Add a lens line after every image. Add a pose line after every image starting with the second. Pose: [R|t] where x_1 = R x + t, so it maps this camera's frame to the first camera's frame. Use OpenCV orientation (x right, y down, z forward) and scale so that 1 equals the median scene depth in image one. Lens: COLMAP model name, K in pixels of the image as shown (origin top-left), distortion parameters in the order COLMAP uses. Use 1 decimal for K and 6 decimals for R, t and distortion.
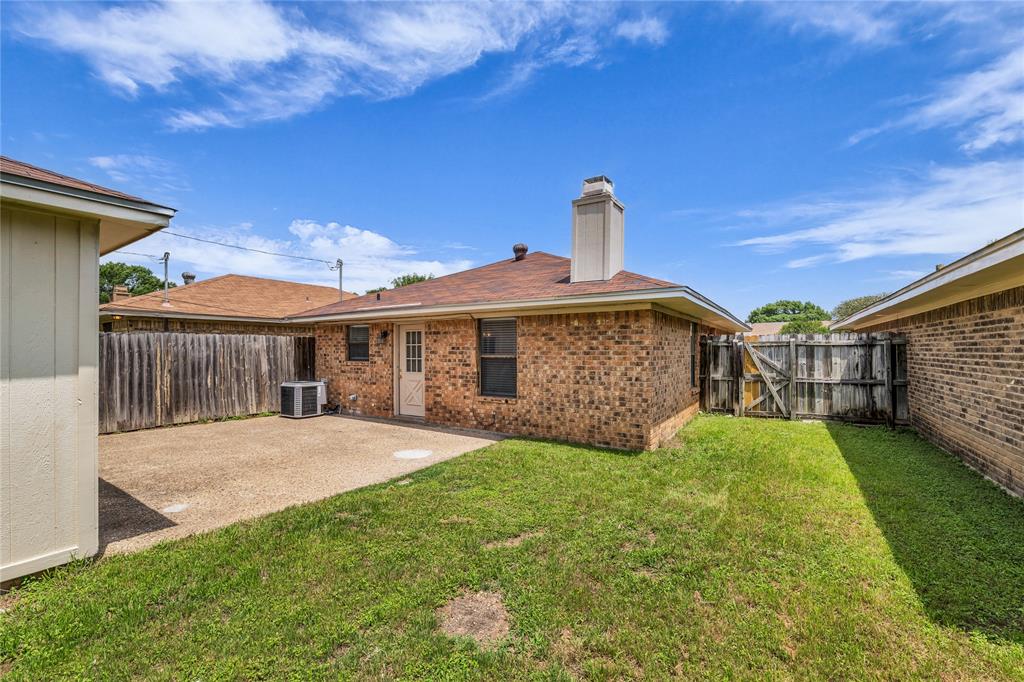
lens RADIAL K [[415.2, 0, 509.1], [0, 415.2, 347.7], [0, 0, 1]] dist [-0.003437, -0.000507]
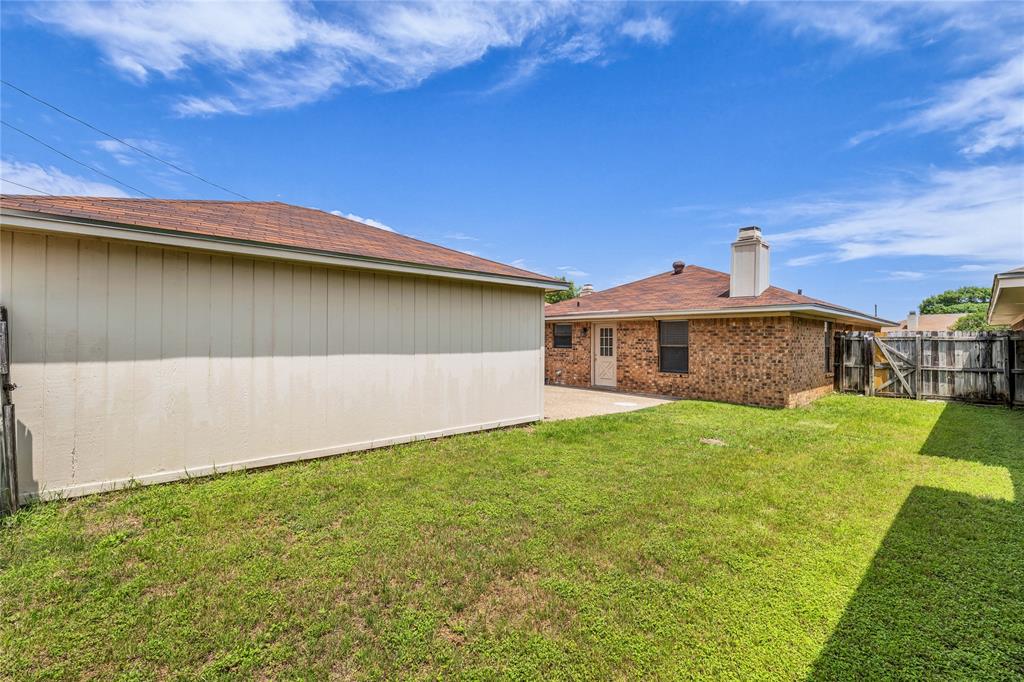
lens RADIAL K [[415.2, 0, 515.7], [0, 415.2, 335.2], [0, 0, 1]] dist [-0.003437, -0.000507]
pose [[0.966386, 0.006517, -0.257015, -0.180947], [-0.008838, 0.999930, -0.007878, -0.000170], [0.256945, 0.009885, 0.966375, -0.550366]]
